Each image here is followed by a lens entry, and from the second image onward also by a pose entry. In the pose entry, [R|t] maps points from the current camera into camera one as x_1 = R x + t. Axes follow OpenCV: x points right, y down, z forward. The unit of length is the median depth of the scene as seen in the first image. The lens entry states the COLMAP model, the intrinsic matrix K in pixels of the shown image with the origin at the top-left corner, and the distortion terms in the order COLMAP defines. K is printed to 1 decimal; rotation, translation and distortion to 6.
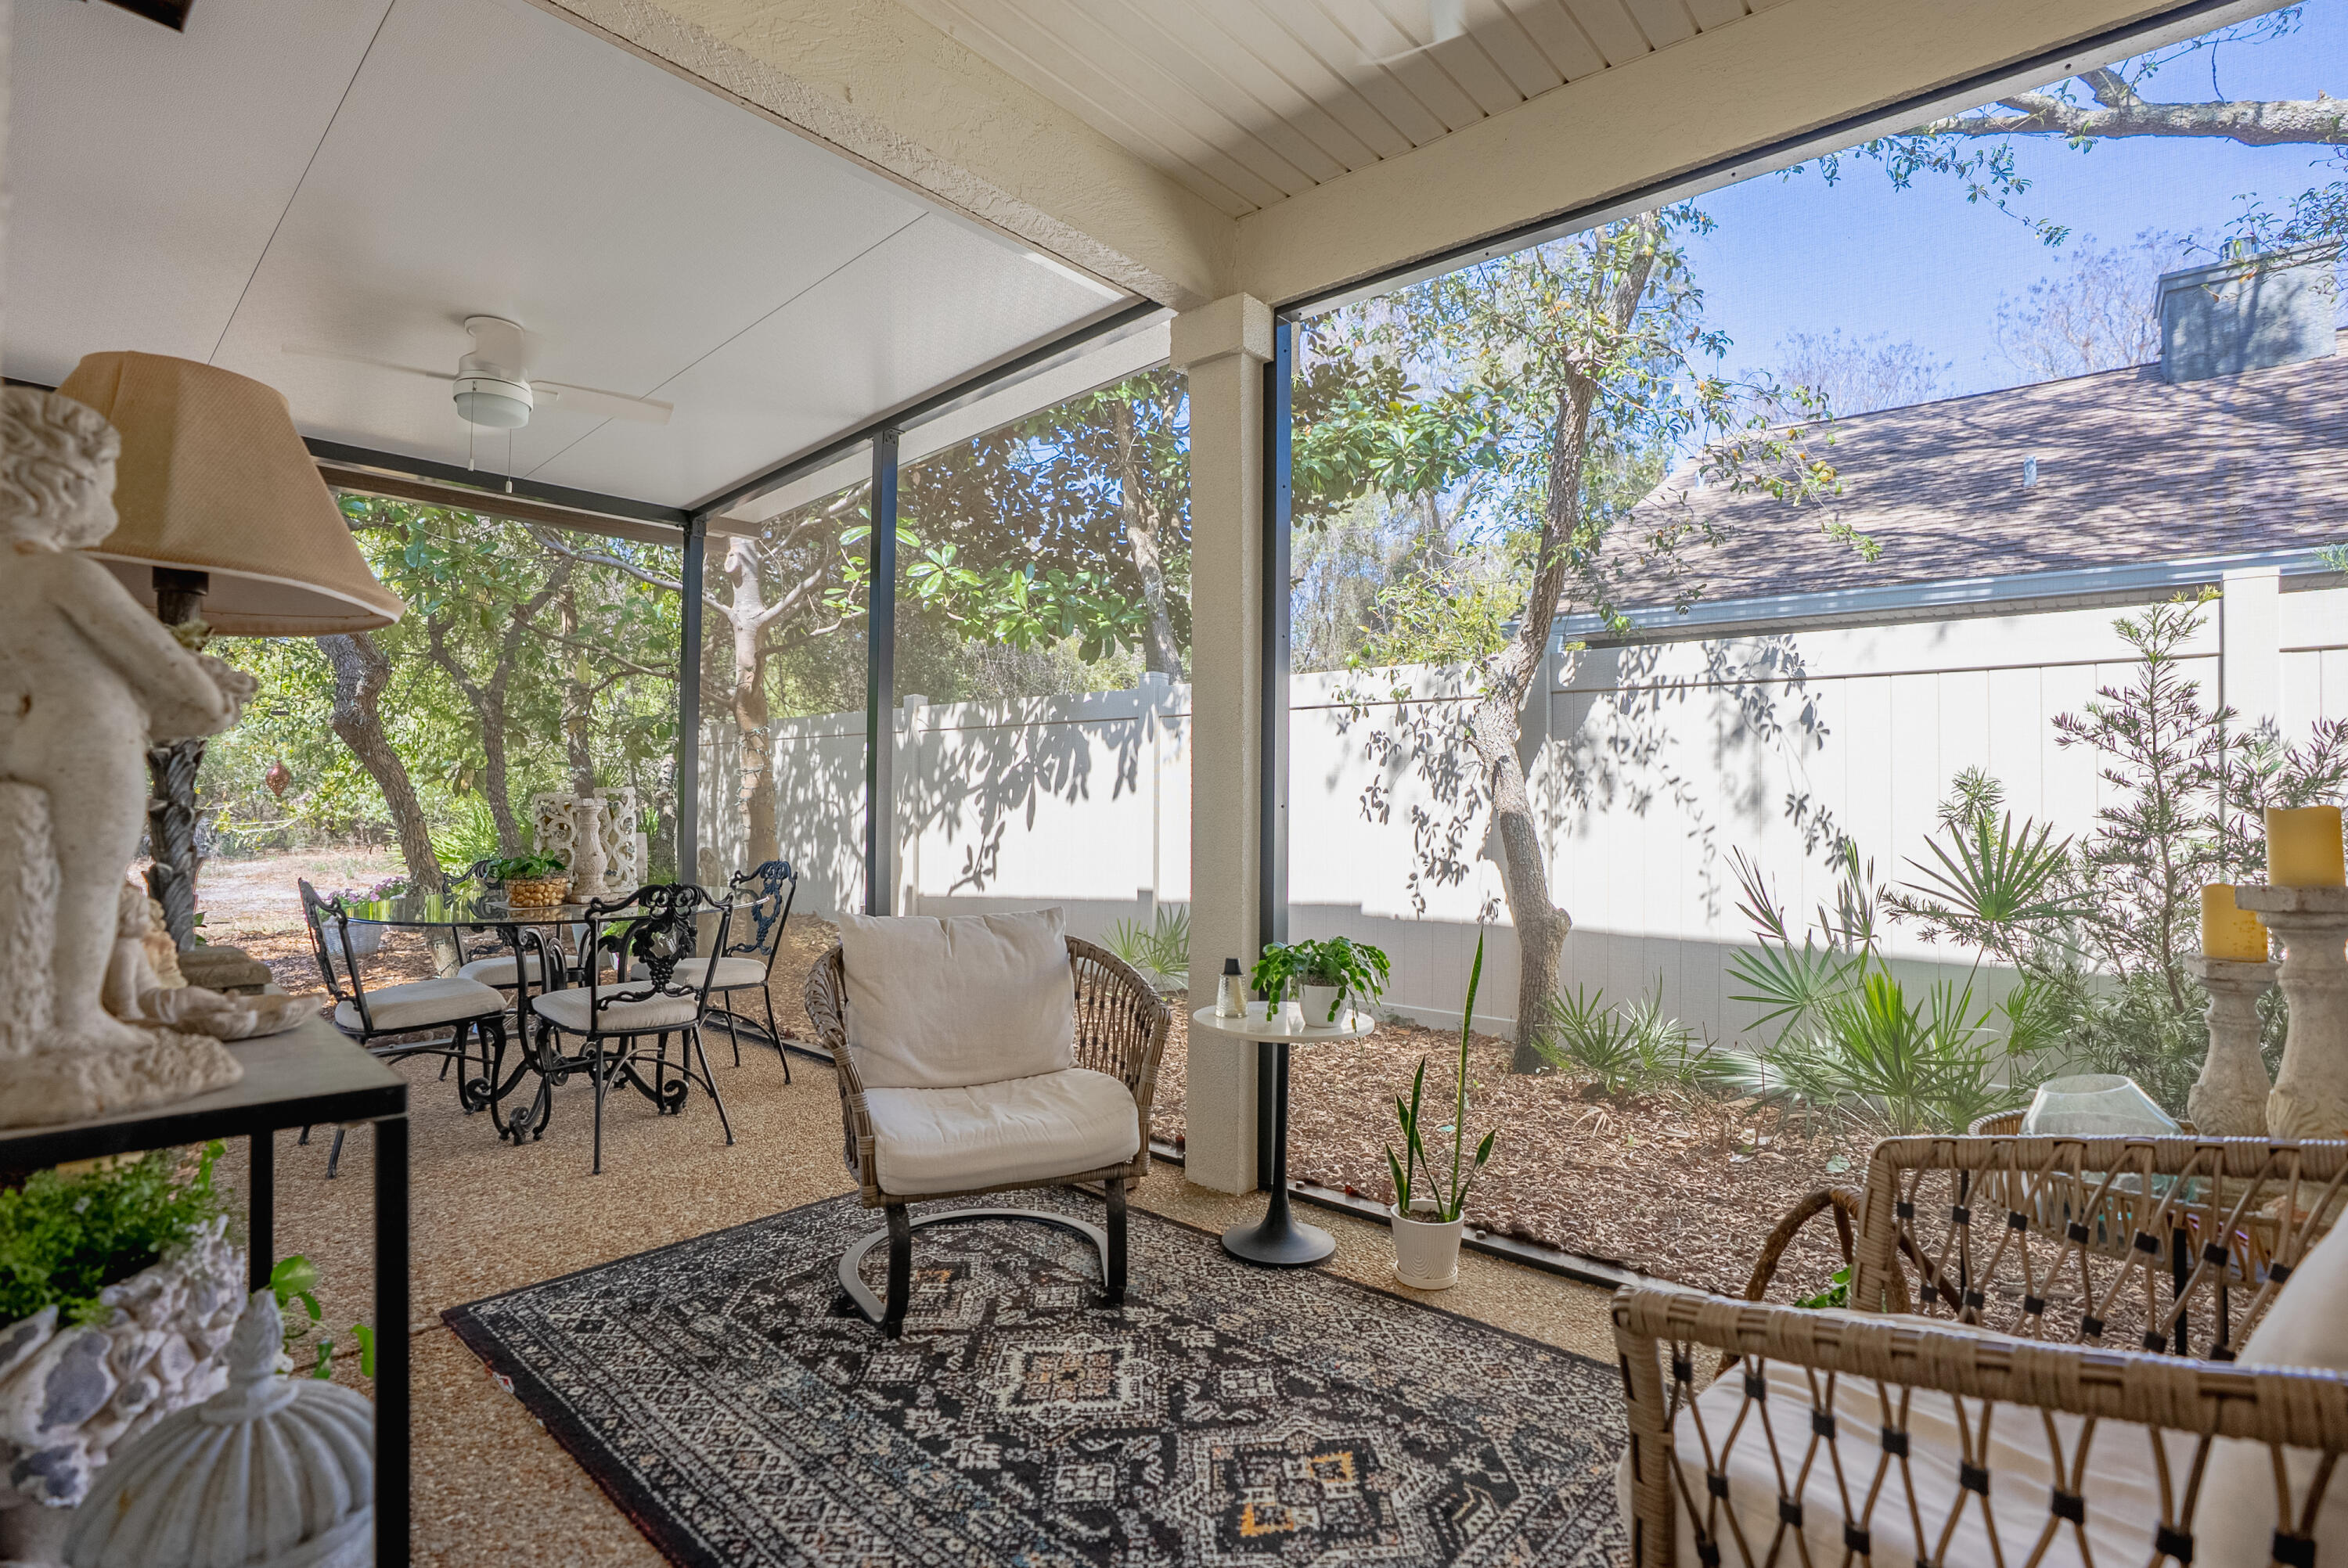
lens RADIAL K [[1071.8, 0, 1184.2], [0, 1071.8, 789.9], [0, 0, 1]] dist [-0.048203, 0.001805]
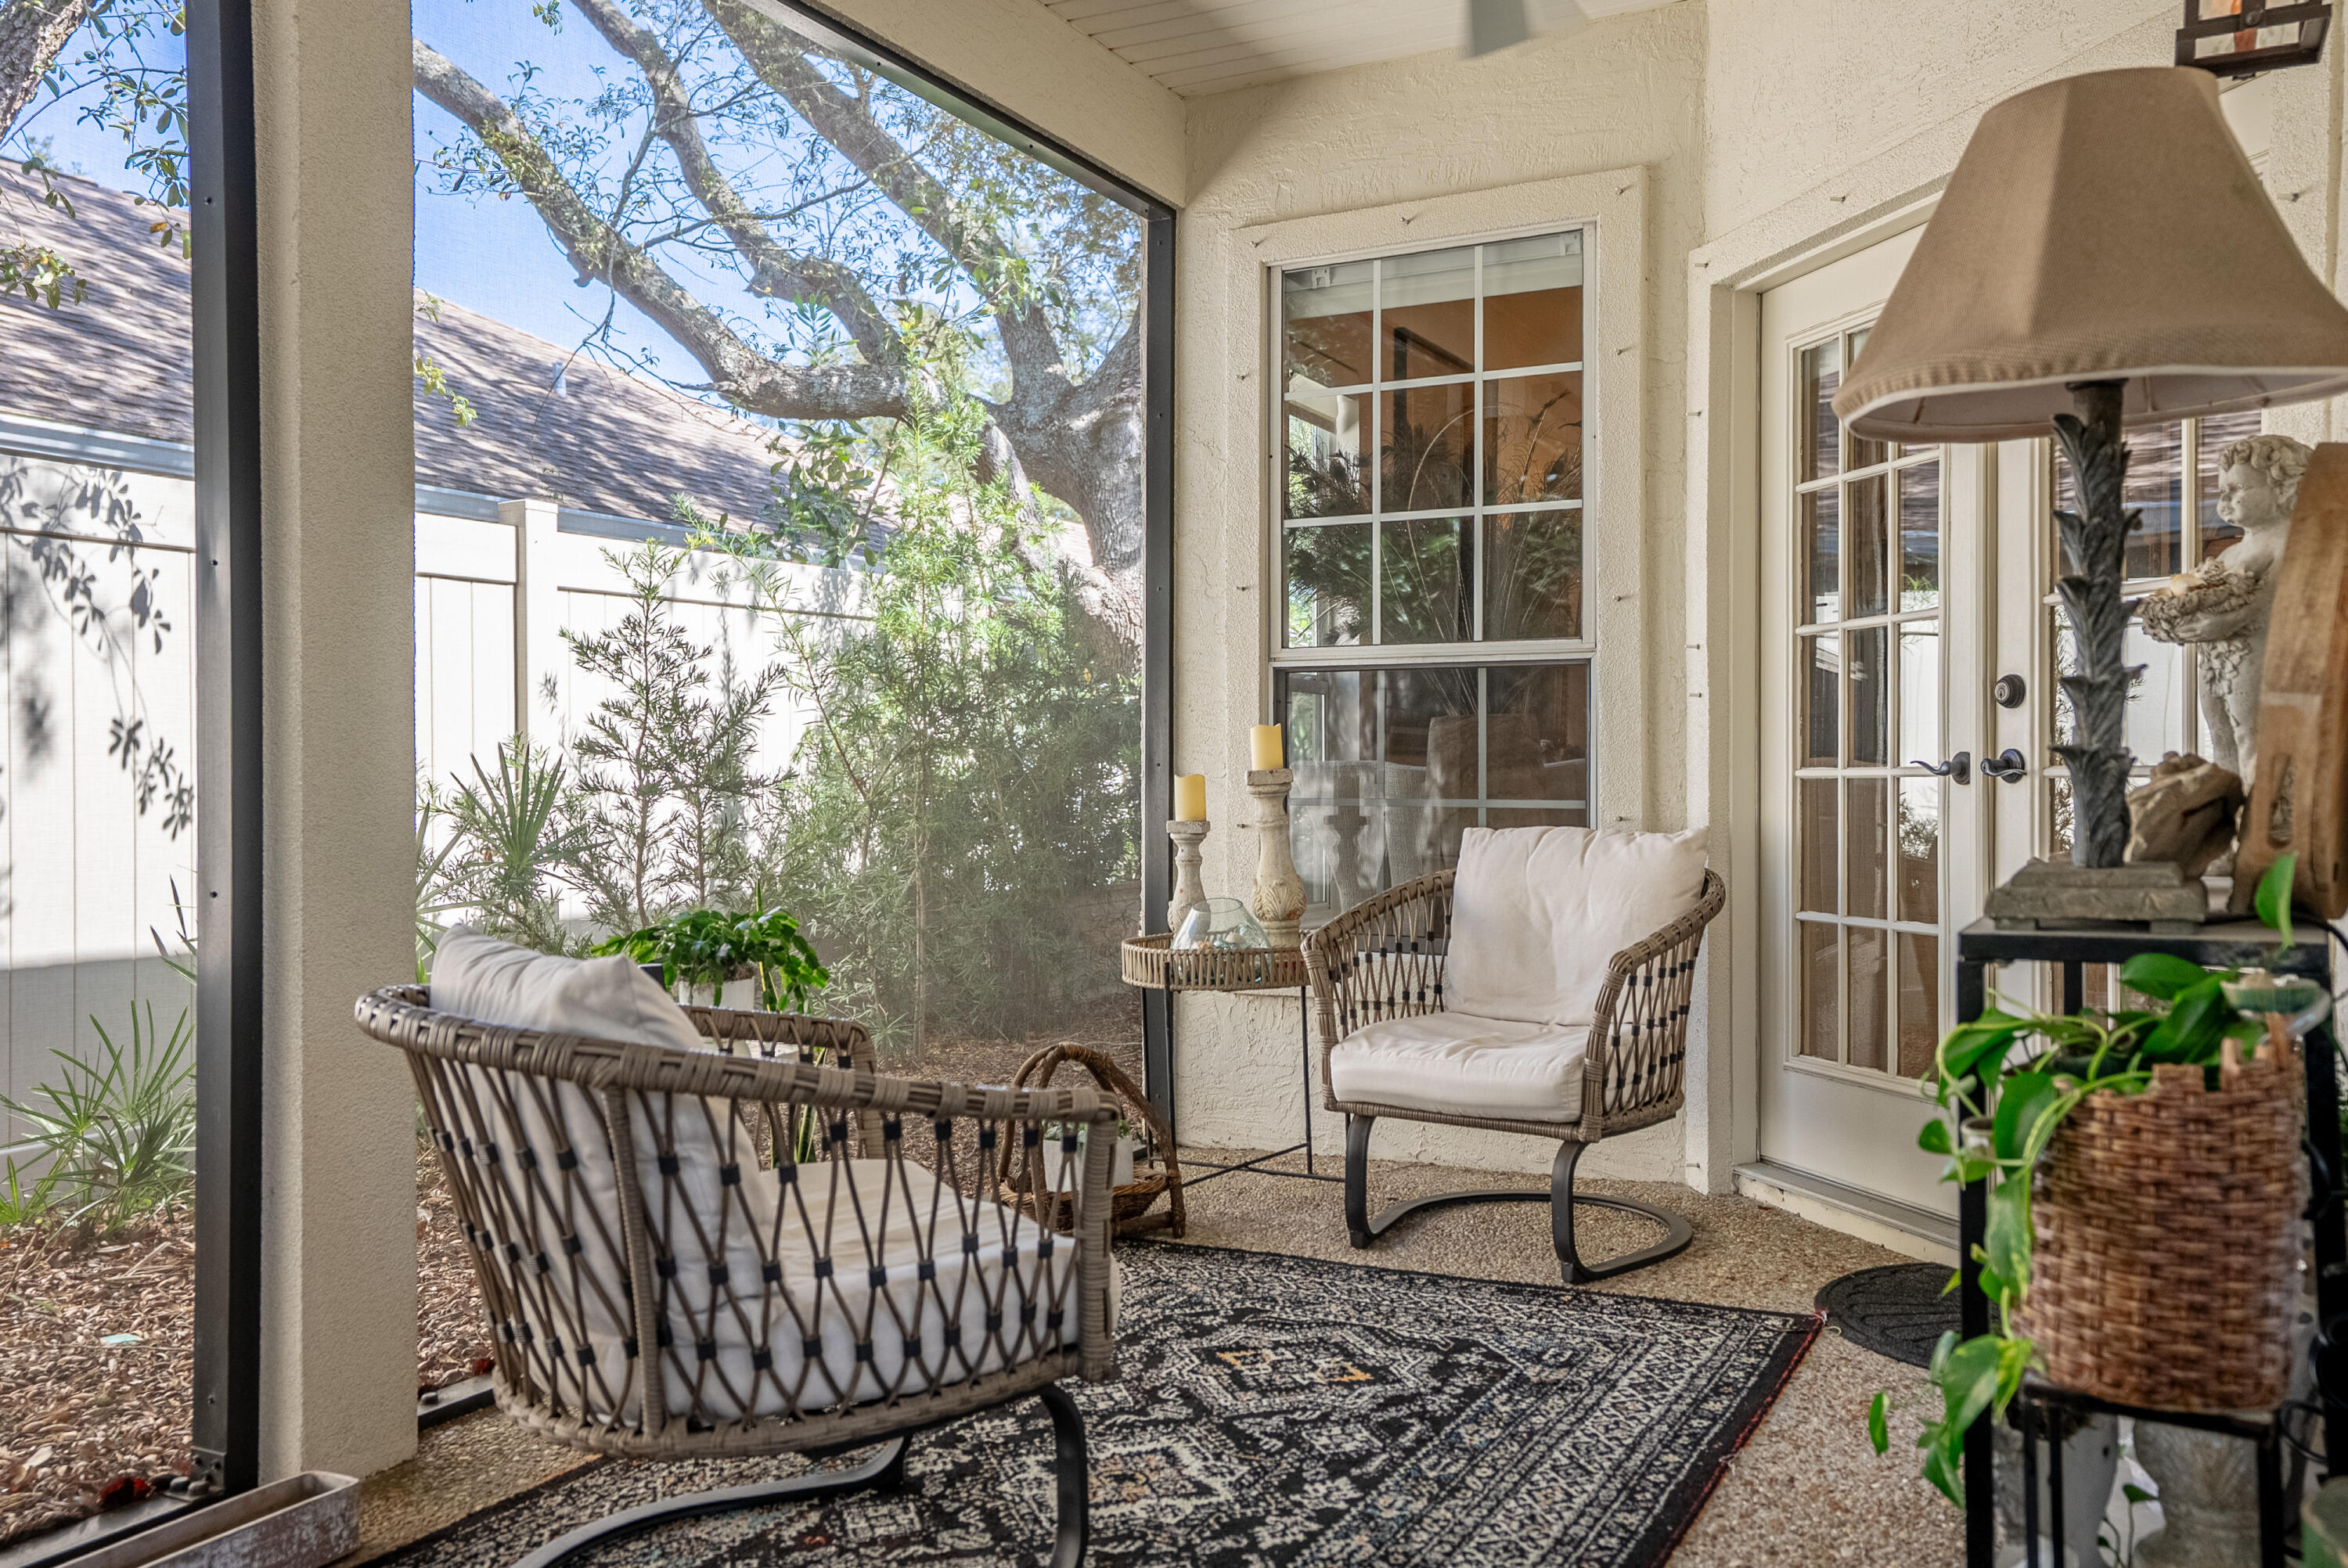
lens RADIAL K [[1882.1, 0, 1188.9], [0, 1882.1, 795.5], [0, 0, 1]] dist [0.031195, 0.004356]
pose [[-0.215950, -0.012969, 0.976318, -0.616627], [-0.002588, 0.999916, 0.012710, 0.029840], [-0.976401, 0.000218, -0.215966, 0.550350]]
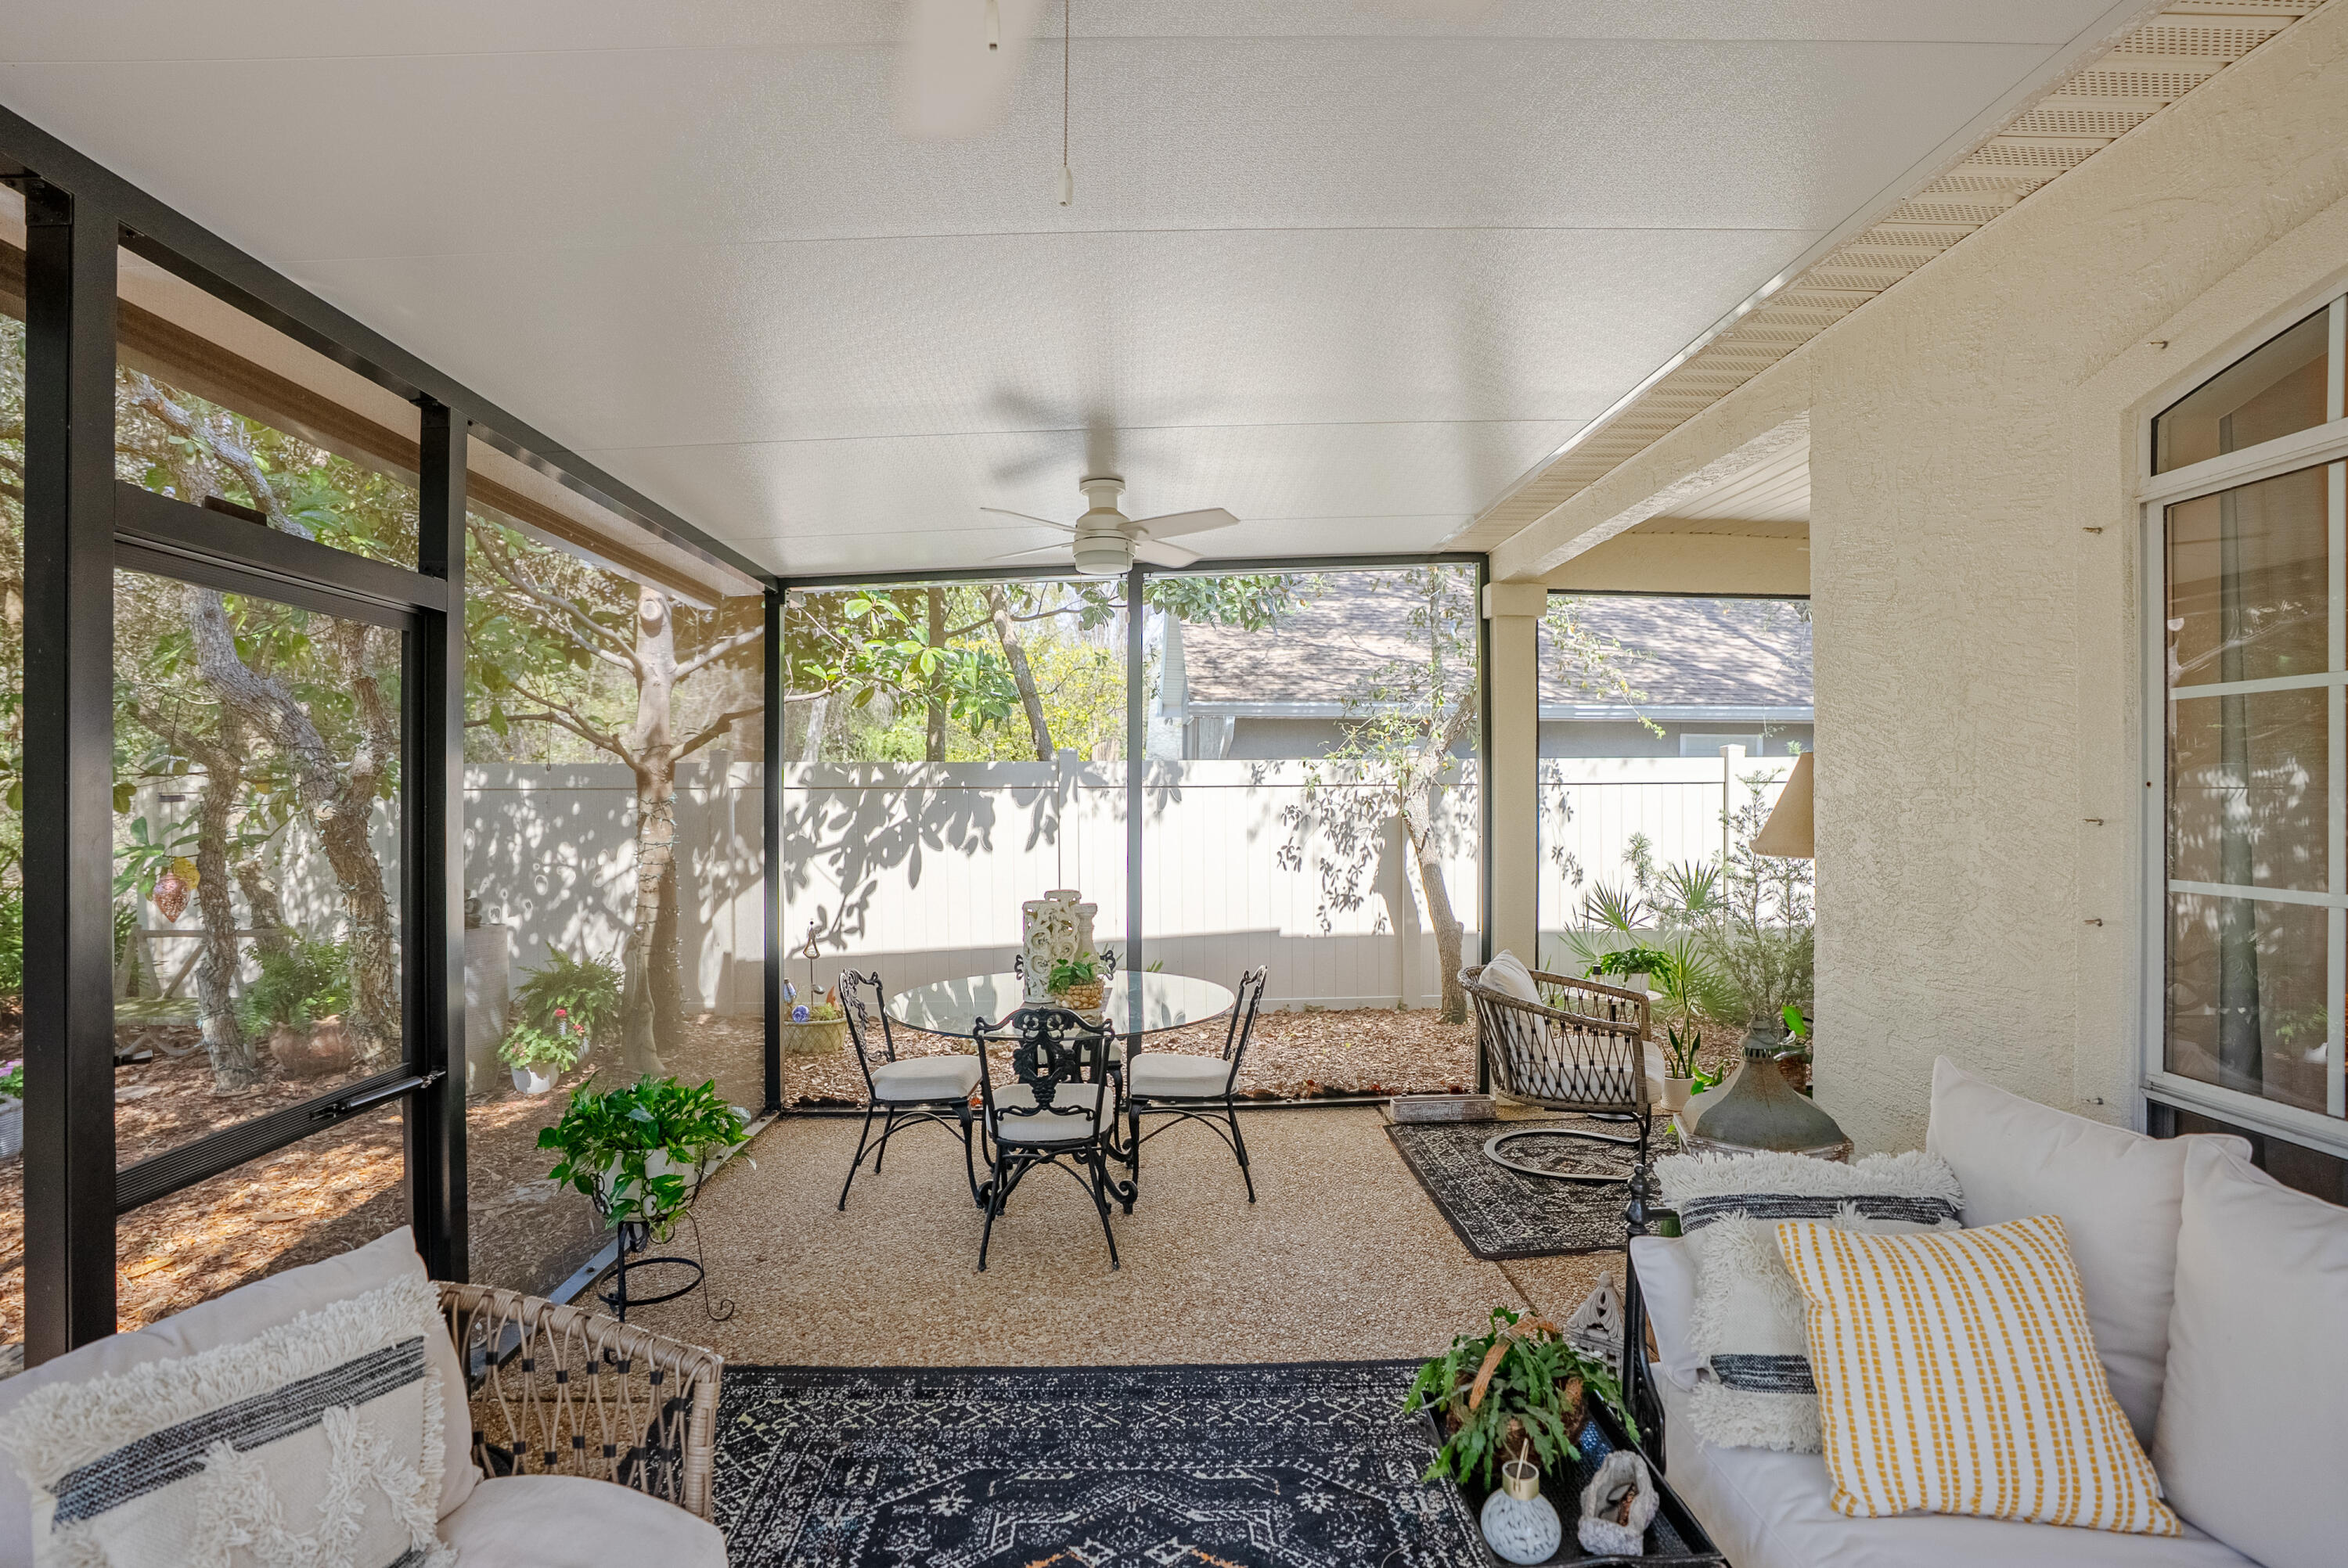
lens RADIAL K [[1071.8, 0, 1182.1], [0, 1071.8, 765.7], [0, 0, 1]] dist [-0.048203, 0.001805]
pose [[0.735717, 0.012482, 0.677174, -1.020372], [0.004980, 0.999703, -0.023838, -0.085646], [-0.677271, 0.020910, 0.735437, 0.073626]]
